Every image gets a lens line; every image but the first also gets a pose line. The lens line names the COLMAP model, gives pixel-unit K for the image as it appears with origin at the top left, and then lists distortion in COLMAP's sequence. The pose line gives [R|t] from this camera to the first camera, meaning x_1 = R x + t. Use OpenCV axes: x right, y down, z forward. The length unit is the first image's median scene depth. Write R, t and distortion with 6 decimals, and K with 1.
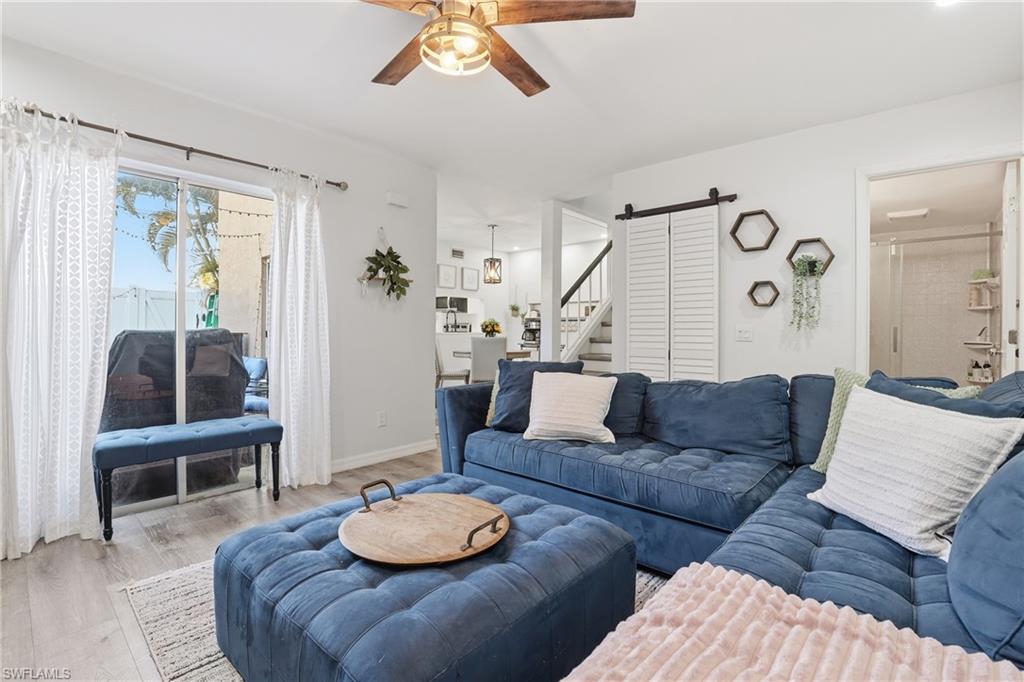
lens RADIAL K [[464.1, 0, 510.7], [0, 464.1, 331.3], [0, 0, 1]] dist [0.001514, 0.000139]
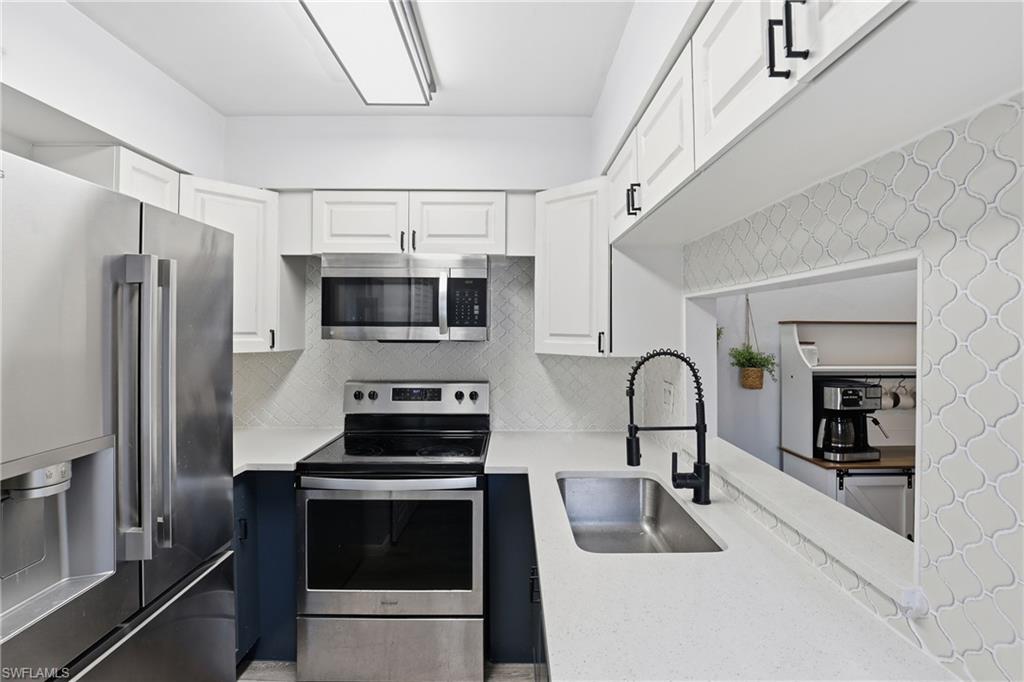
lens RADIAL K [[472.7, 0, 517.5], [0, 472.7, 324.9], [0, 0, 1]] dist [-0.033688, 0.005710]
pose [[0.731442, 0.002646, 0.681898, -0.380314], [0.001397, 0.999985, -0.005378, -0.070451], [-0.681902, 0.004886, 0.731427, 1.136932]]
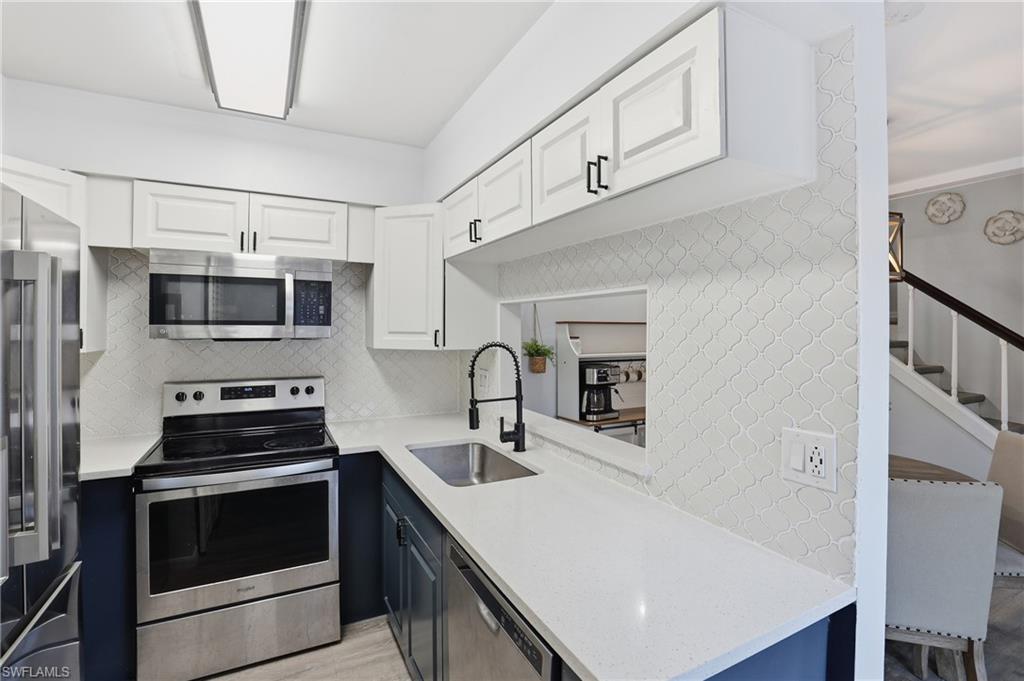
lens RADIAL K [[472.7, 0, 517.5], [0, 472.7, 324.4], [0, 0, 1]] dist [-0.033688, 0.005710]
pose [[0.341040, 0.002551, 0.940045, -0.466820], [0.000478, 0.999996, -0.002887, -0.070625], [-0.940049, 0.001433, 0.341037, 1.134587]]
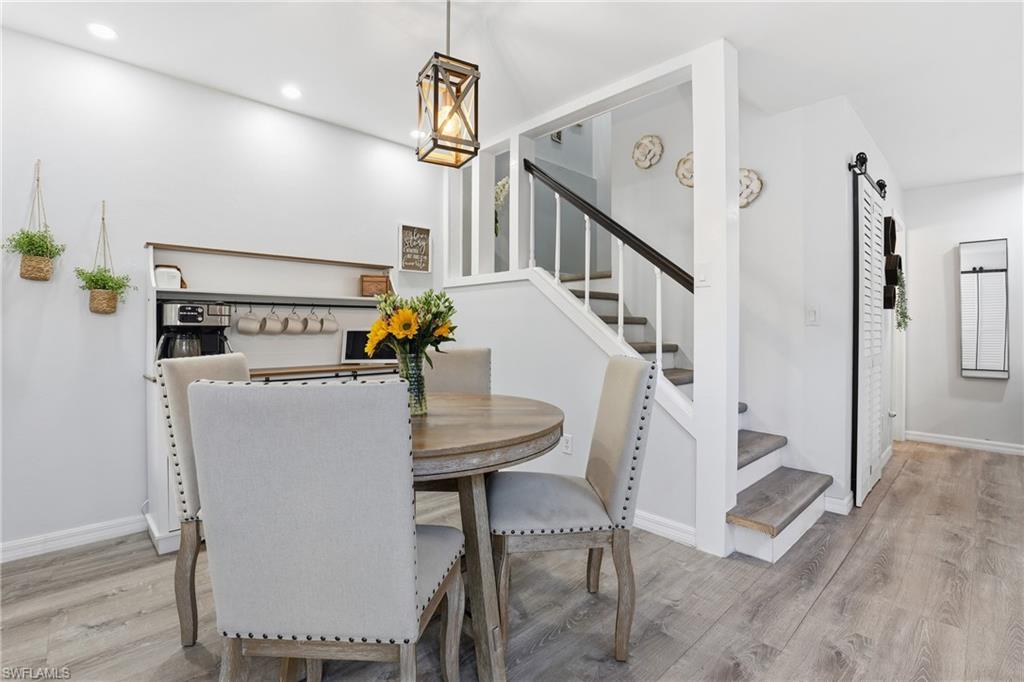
lens RADIAL K [[472.7, 0, 517.5], [0, 472.7, 324.9], [0, 0, 1]] dist [-0.033688, 0.005710]
pose [[0.061746, 0.000760, 0.998092, -0.307089], [0.000079, 1.000000, -0.000766, -0.008031], [-0.998092, 0.000126, 0.061746, 0.941894]]
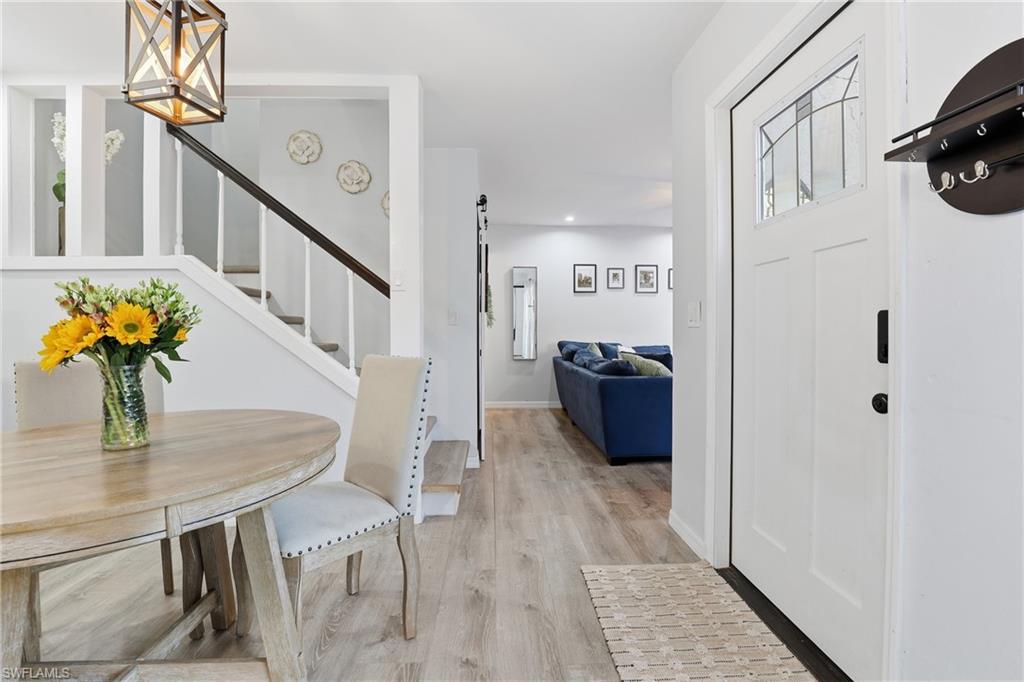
lens RADIAL K [[465.8, 0, 516.7], [0, 465.8, 331.5], [0, 0, 1]] dist [-0.033248, 0.000366]
pose [[-0.709417, -0.009823, 0.704720, -0.293232], [0.002077, 0.999869, 0.016028, -0.008529], [-0.704785, 0.012834, -0.709304, 1.033741]]
